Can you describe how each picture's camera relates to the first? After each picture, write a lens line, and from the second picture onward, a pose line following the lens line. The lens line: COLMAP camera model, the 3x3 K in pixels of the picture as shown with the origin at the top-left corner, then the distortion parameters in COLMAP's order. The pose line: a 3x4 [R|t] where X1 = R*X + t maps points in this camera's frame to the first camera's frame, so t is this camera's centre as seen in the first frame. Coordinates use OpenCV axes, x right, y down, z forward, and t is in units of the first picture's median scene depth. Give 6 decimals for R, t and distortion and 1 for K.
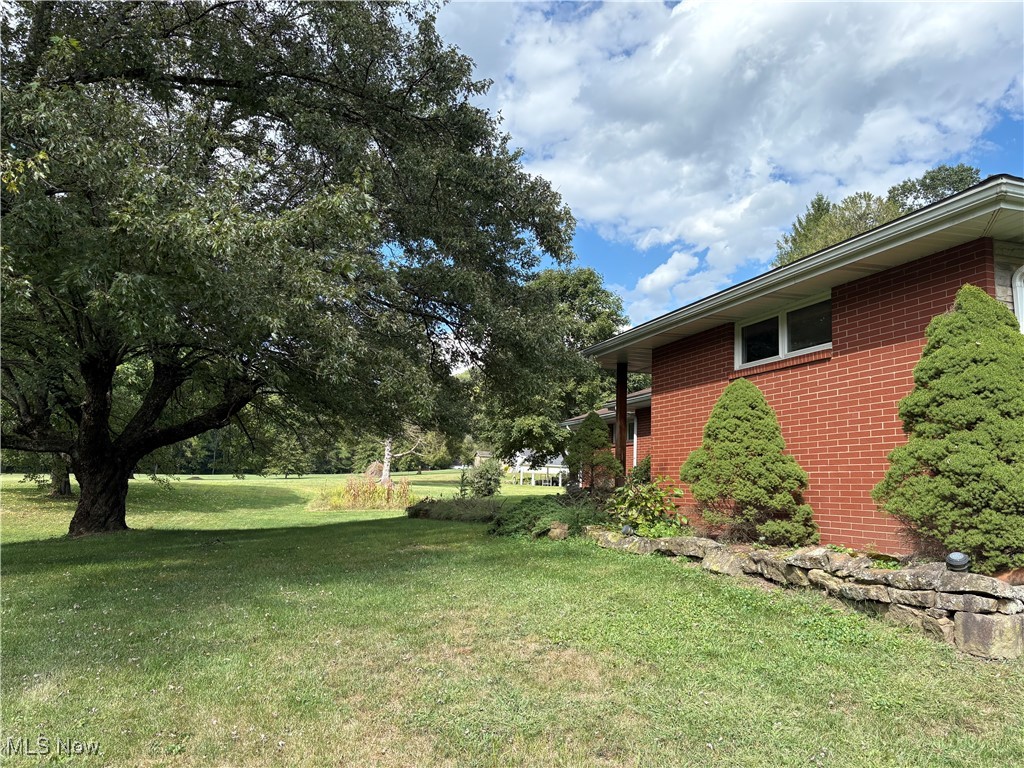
lens RADIAL K [[767.6, 0, 512.0], [0, 767.6, 384.0], [0, 0, 1]] dist [0.088517, -0.099285]
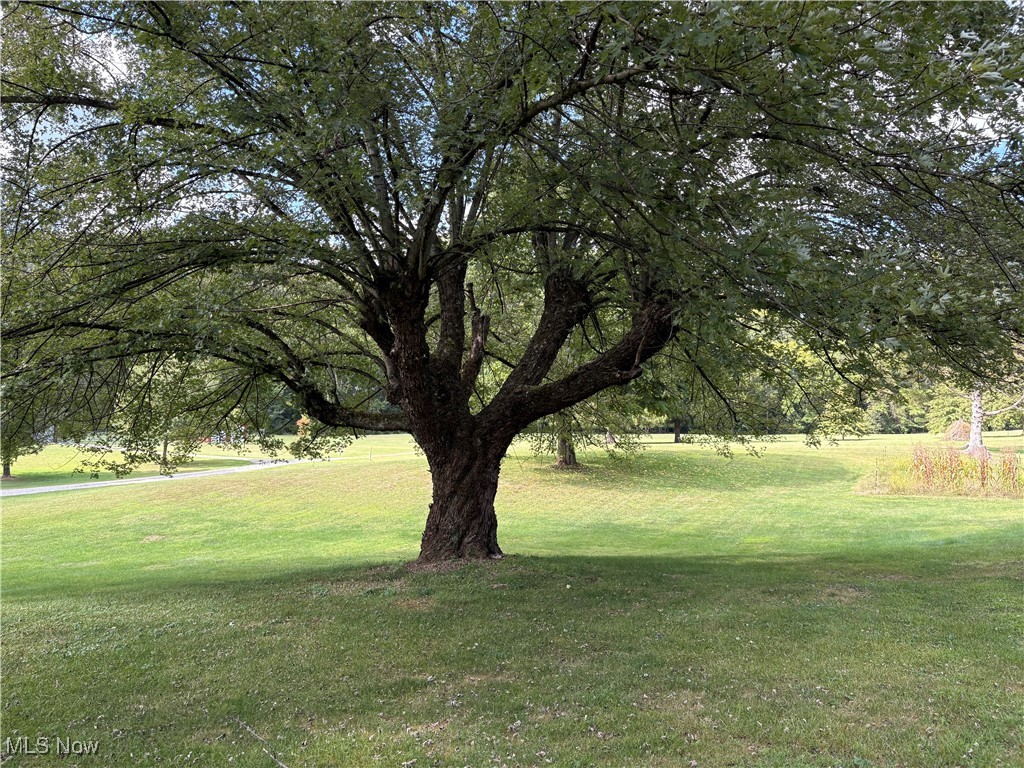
lens RADIAL K [[767.6, 0, 512.0], [0, 767.6, 384.0], [0, 0, 1]] dist [0.088517, -0.099285]
pose [[0.768548, -0.051428, -0.637722, -0.038241], [0.085316, 0.996100, 0.022489, 0.016719], [0.634078, -0.071692, 0.769938, 0.227900]]
